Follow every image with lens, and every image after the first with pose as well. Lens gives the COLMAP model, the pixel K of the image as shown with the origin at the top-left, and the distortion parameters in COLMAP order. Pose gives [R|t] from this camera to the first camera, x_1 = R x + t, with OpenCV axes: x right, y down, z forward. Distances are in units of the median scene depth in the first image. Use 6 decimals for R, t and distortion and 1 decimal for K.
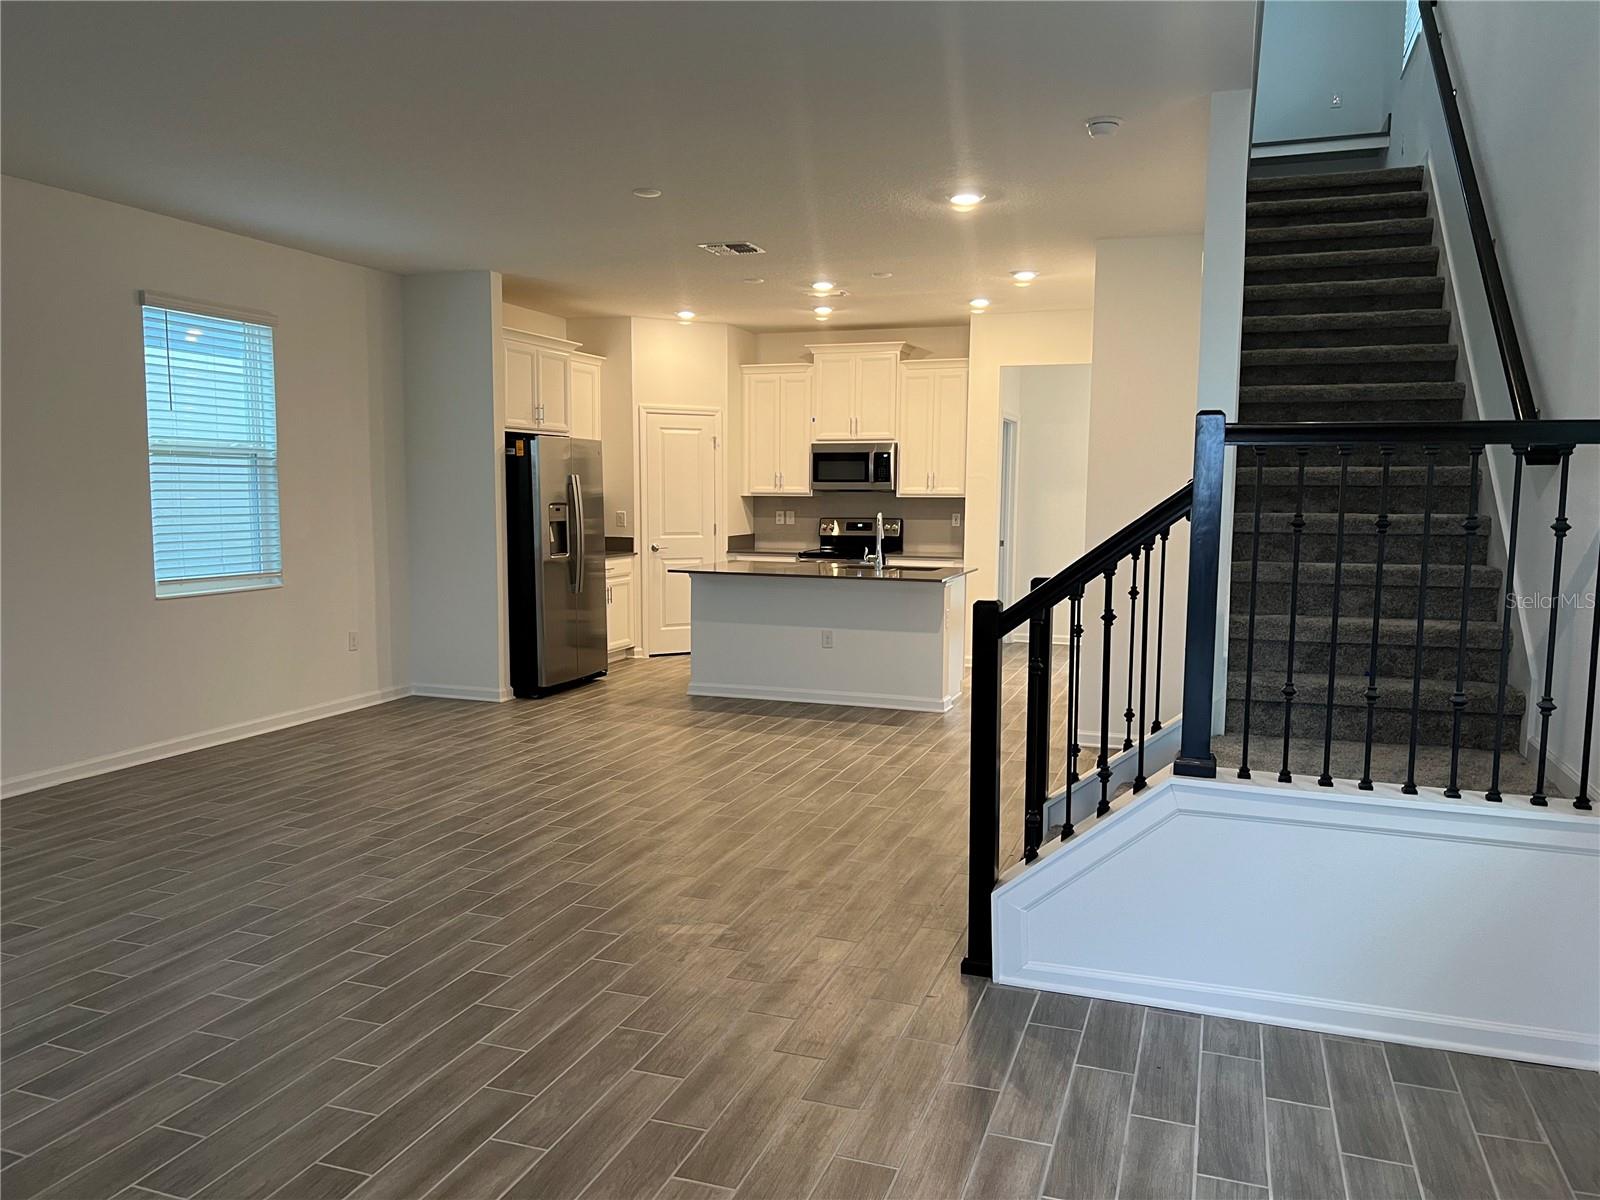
lens RADIAL K [[1184.8, 0, 795.1], [0, 1184.8, 611.5], [0, 0, 1]] dist [0.034702, -0.048022]
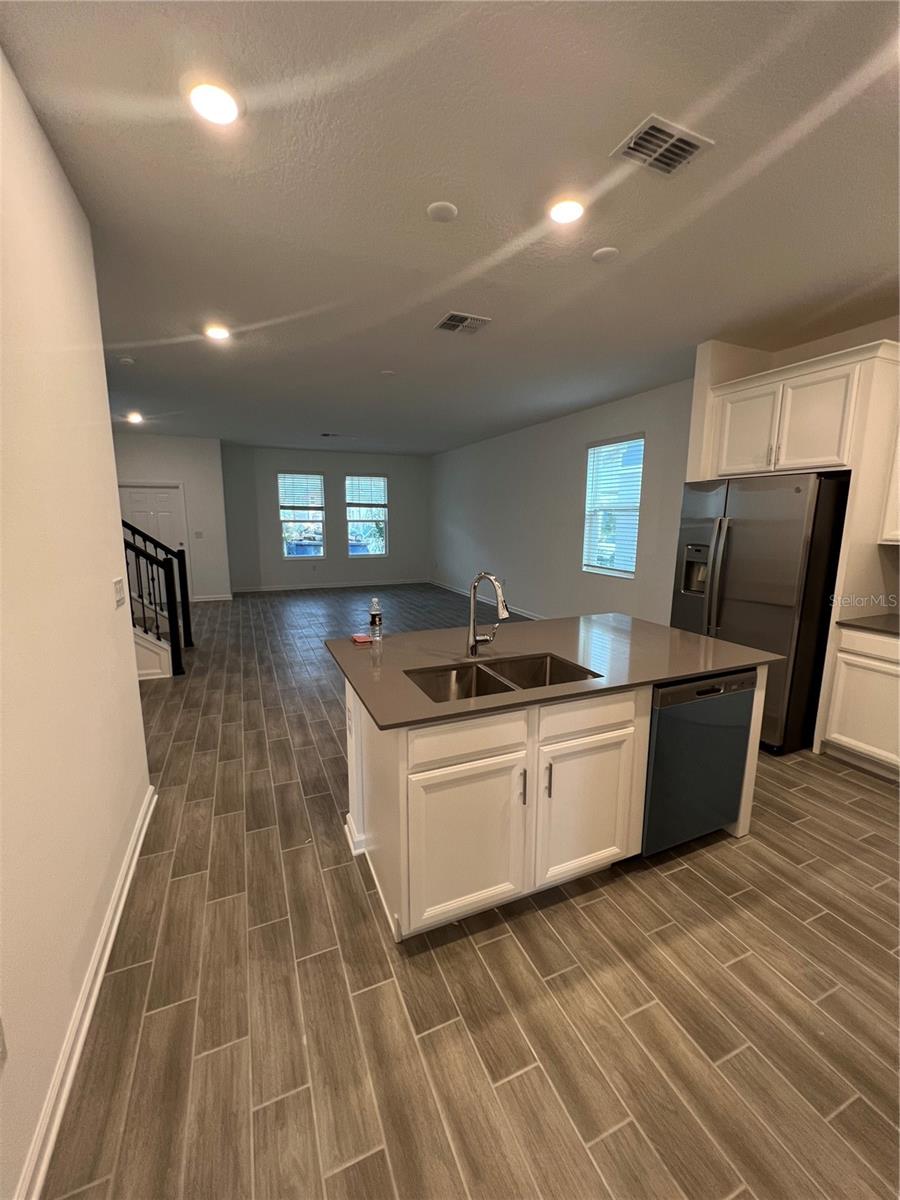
lens RADIAL K [[474.6, 0, 444.5], [0, 474.6, 593.6], [0, 0, 1]] dist [-0.002270, -0.000203]
pose [[-0.728740, 0.095515, -0.678096, 0.312344], [-0.088205, 0.968883, 0.231268, -0.155118], [0.679086, 0.228346, -0.697639, 1.406137]]
